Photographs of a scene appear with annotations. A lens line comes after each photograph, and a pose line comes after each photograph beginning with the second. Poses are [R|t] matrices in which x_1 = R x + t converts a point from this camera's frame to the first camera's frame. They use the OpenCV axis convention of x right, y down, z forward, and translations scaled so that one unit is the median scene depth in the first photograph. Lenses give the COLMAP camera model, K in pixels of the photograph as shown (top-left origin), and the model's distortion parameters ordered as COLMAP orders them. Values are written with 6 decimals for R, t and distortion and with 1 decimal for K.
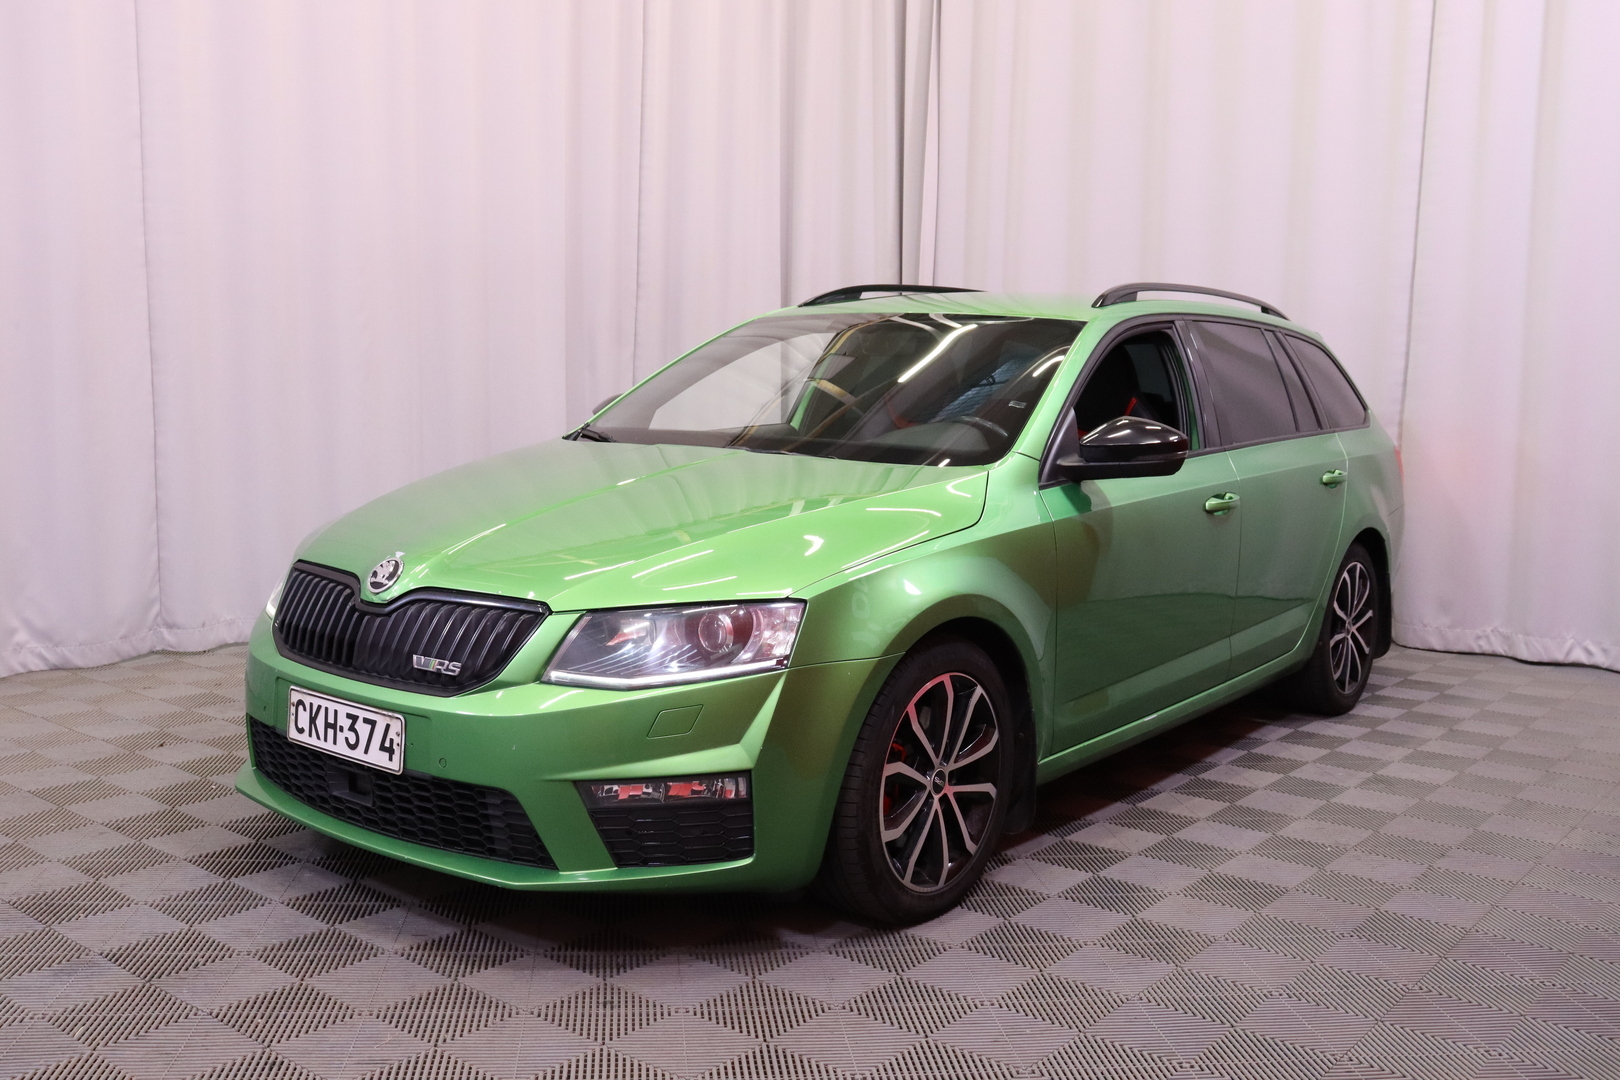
lens RADIAL K [[1571.3, 0, 808.5], [0, 1571.3, 542.5], [0, 0, 1]] dist [-0.018660, 0.000000]
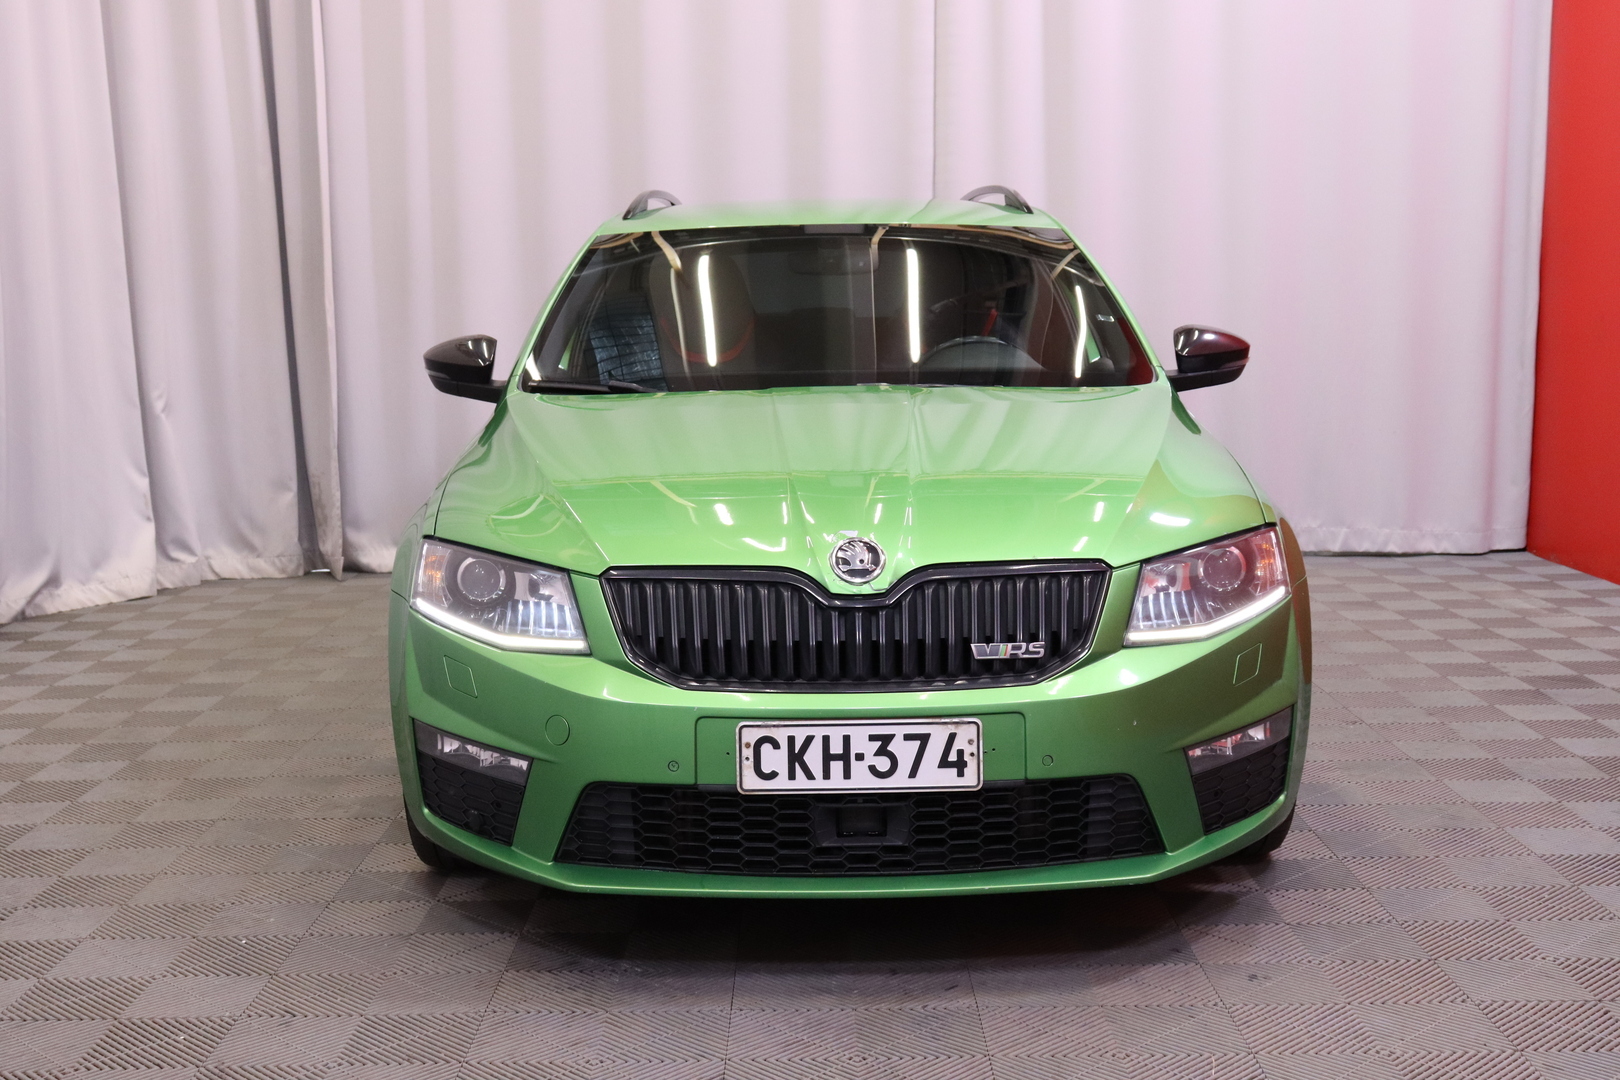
lens RADIAL K [[1891.0, 0, 816.2], [0, 1891.0, 541.4], [0, 0, 1]] dist [0.020535, 0.000000]
pose [[0.769140, -0.122576, 0.627215, -0.911592], [0.110737, 0.992150, 0.058099, -0.048189], [-0.629413, 0.024770, 0.776676, 0.268653]]
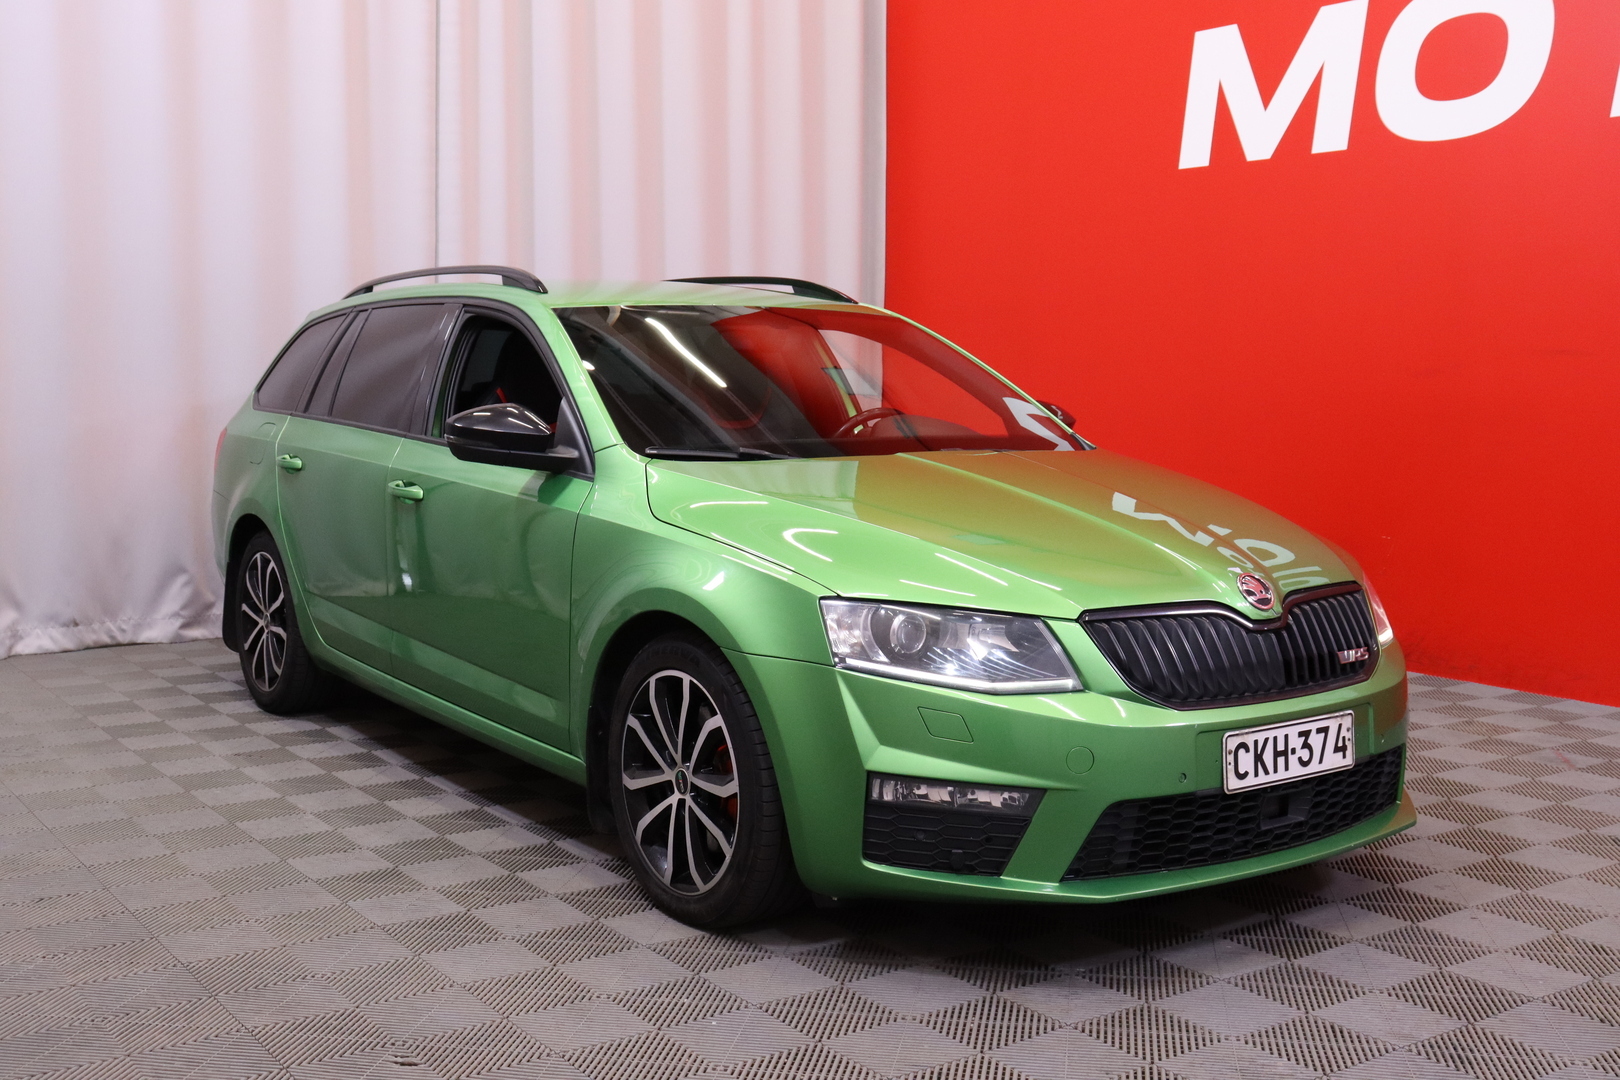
lens RADIAL K [[1797.7, 0, 813.6], [0, 1797.7, 530.3], [0, 0, 1]] dist [-0.077307, 0.000000]
pose [[0.255763, -0.117959, 0.959516, -1.429975], [0.115703, 0.989129, 0.090759, -0.152067], [-0.959791, 0.087806, 0.266631, 0.987622]]
